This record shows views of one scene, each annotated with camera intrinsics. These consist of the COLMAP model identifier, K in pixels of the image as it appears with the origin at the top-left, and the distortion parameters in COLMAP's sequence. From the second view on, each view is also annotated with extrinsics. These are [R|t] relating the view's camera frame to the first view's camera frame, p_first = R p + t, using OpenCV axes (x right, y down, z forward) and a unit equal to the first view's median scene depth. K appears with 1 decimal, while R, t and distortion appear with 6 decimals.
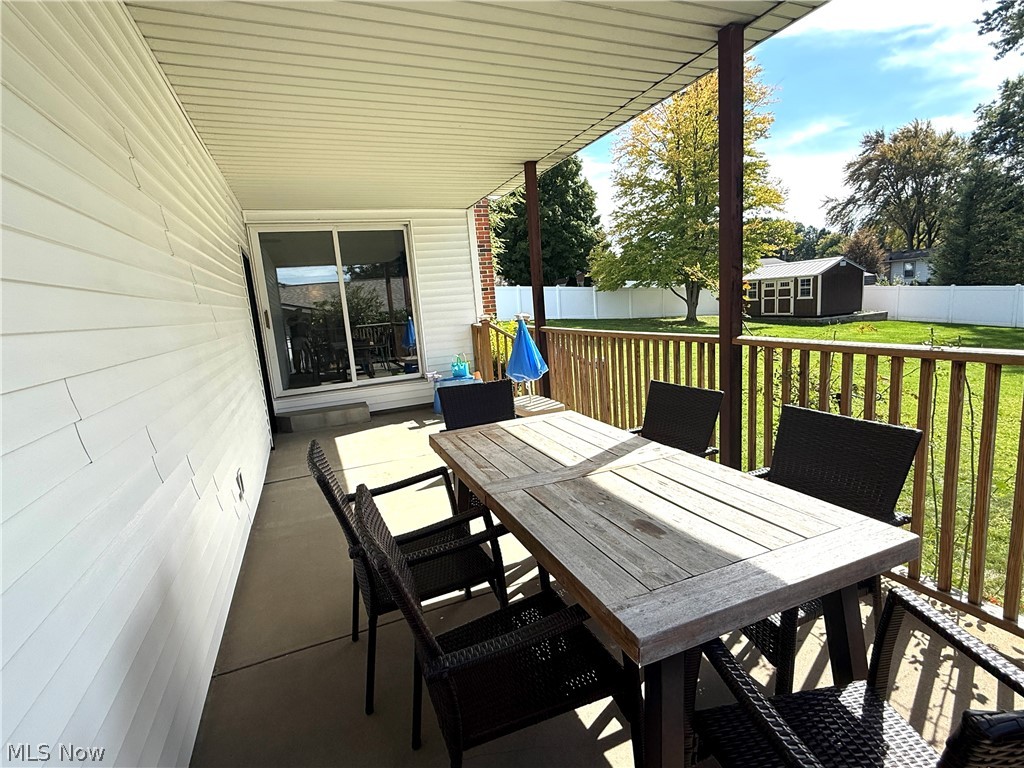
lens RADIAL K [[504.5, 0, 512.0], [0, 504.5, 384.0], [0, 0, 1]] dist [0.000065, 0.000002]
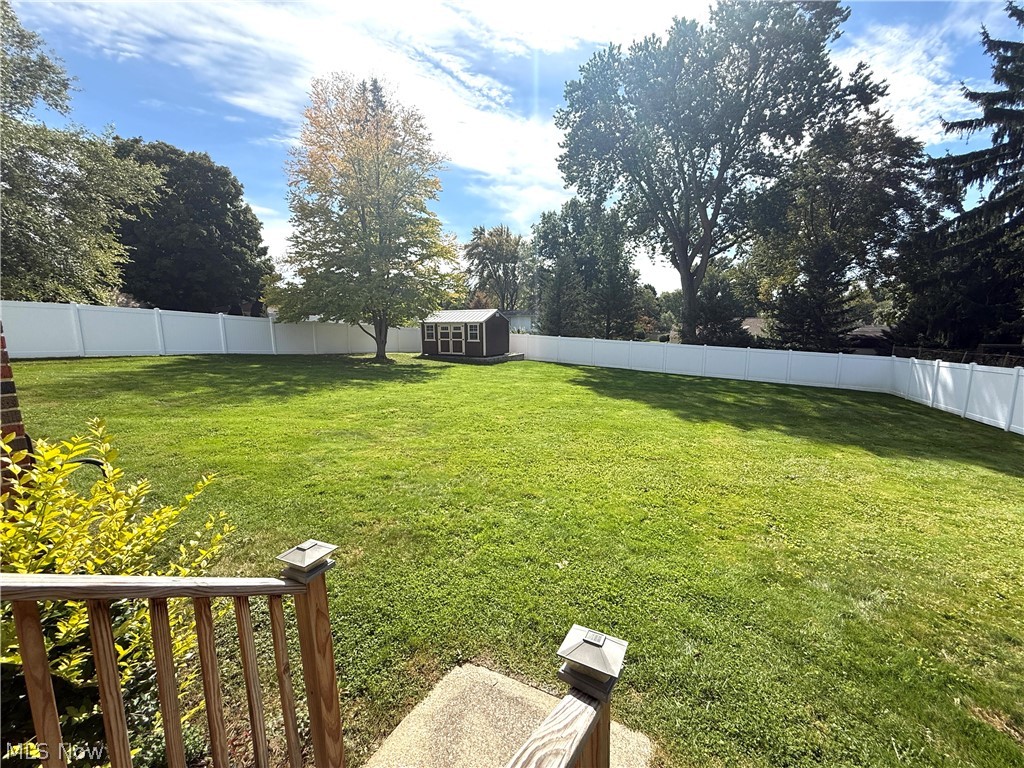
lens RADIAL K [[406.2, 0, 510.0], [0, 406.2, 391.1], [0, 0, 1]] dist [0.009288, 0.000225]
pose [[0.760912, -0.041245, 0.647543, 0.010944], [0.058733, 0.998259, -0.005432, -0.032635], [-0.646191, 0.042166, 0.762010, 0.169971]]
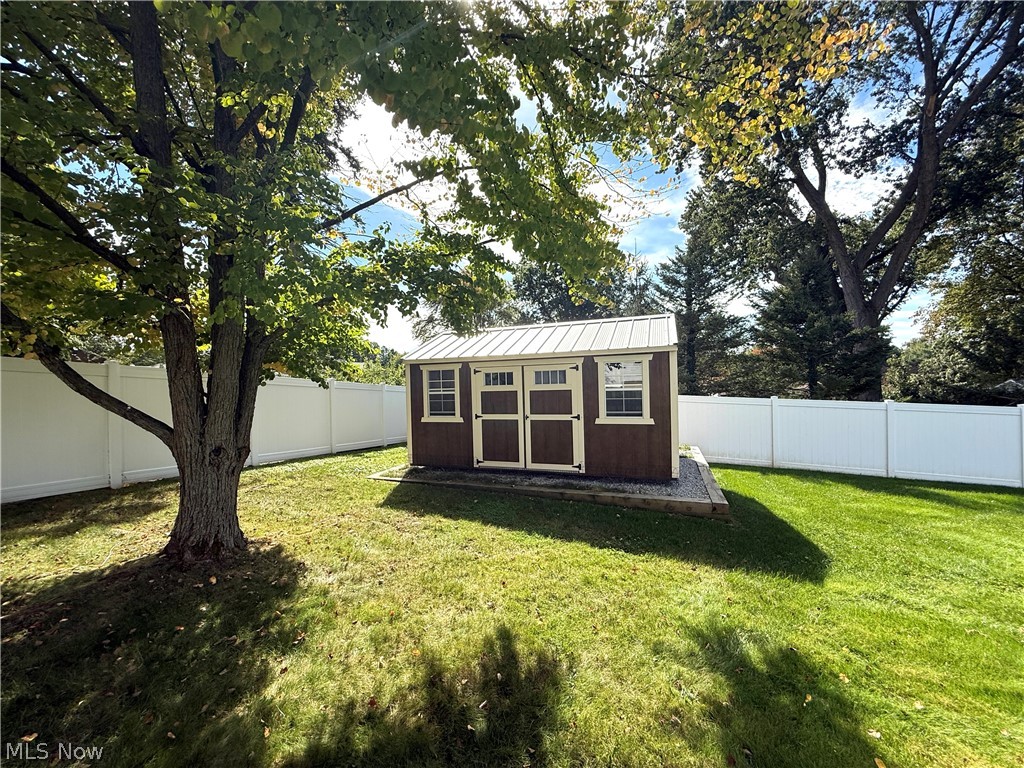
lens RADIAL K [[408.5, 0, 509.3], [0, 408.5, 385.2], [0, 0, 1]] dist [-0.000029, 0.000170]
pose [[0.669510, 0.053316, 0.740888, 0.276673], [0.097337, 0.982523, -0.158665, -0.129340], [-0.736398, 0.178344, 0.652619, 0.717081]]
